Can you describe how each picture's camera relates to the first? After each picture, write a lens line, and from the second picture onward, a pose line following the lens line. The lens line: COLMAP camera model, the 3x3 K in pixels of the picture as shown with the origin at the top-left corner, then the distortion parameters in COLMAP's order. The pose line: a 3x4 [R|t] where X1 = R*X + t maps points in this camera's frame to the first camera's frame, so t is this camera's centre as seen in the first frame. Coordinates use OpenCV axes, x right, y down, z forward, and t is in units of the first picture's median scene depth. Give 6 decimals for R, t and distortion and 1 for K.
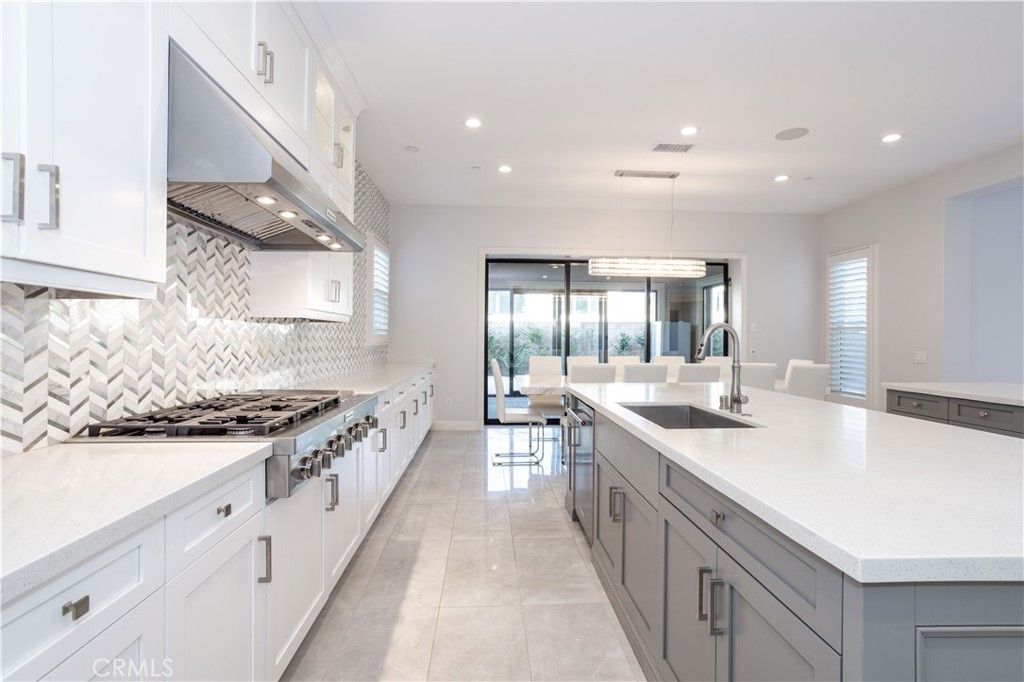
lens RADIAL K [[493.7, 0, 509.7], [0, 493.7, 338.5], [0, 0, 1]] dist [-0.046762, 0.033620]
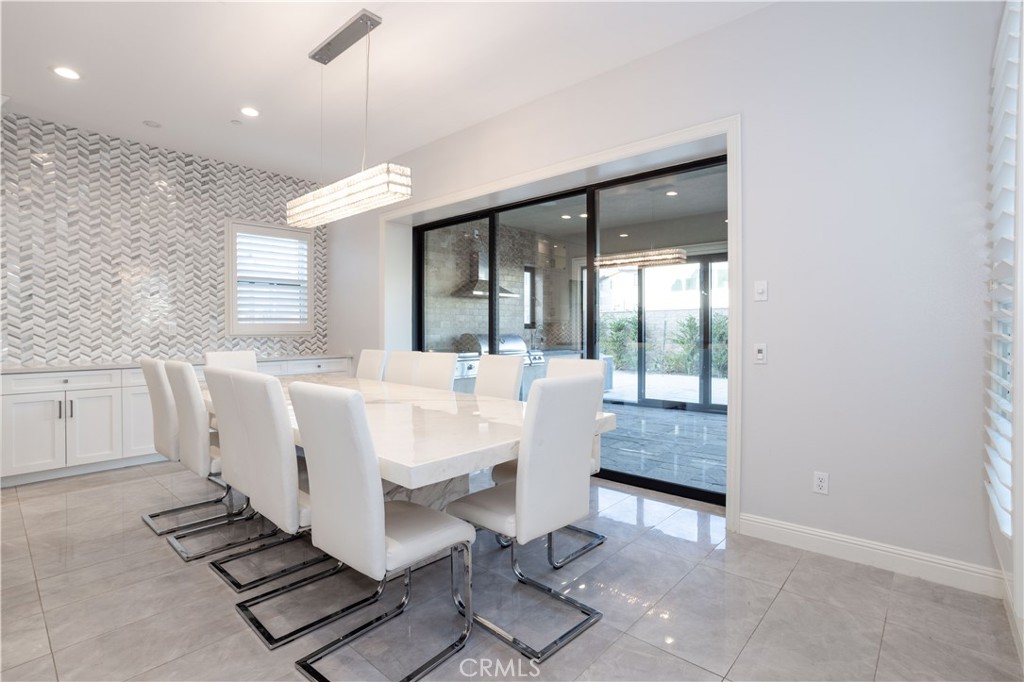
lens RADIAL K [[493.7, 0, 509.7], [0, 493.7, 338.5], [0, 0, 1]] dist [-0.046762, 0.033620]
pose [[0.699891, 0.006292, -0.714222, 0.799382], [0.003894, 0.999913, 0.012624, 0.011564], [0.714239, -0.011616, 0.699806, 0.692771]]
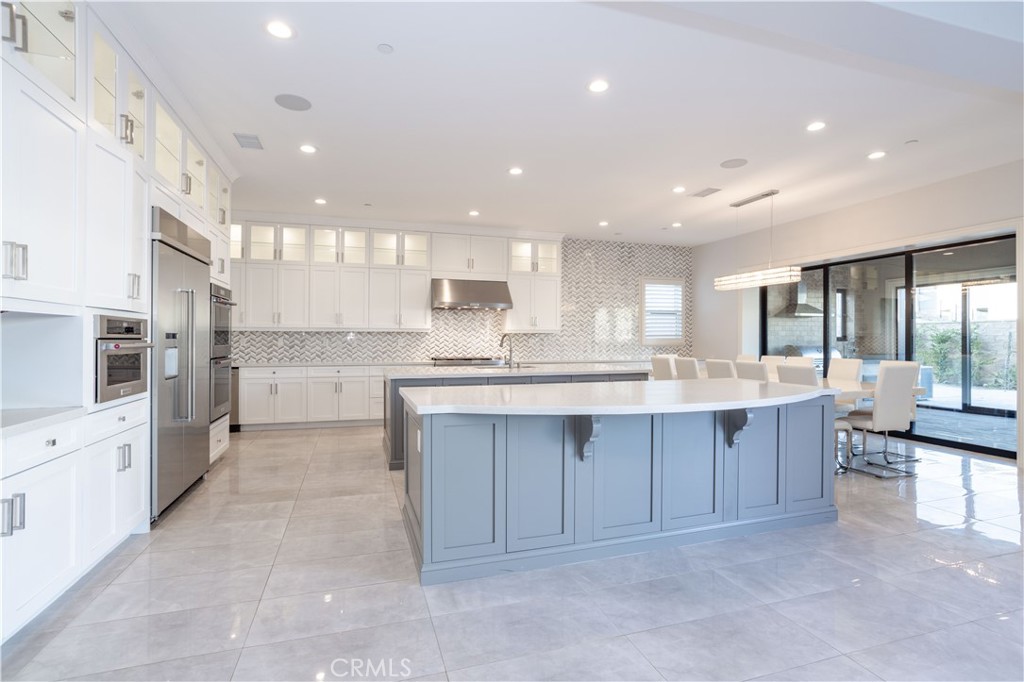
lens RADIAL K [[493.7, 0, 509.7], [0, 493.7, 338.5], [0, 0, 1]] dist [-0.046762, 0.033620]
pose [[0.254201, -0.005832, -0.967134, 1.194704], [-0.001641, 0.999978, -0.006462, 0.003985], [0.967150, 0.003229, 0.254186, 0.139021]]
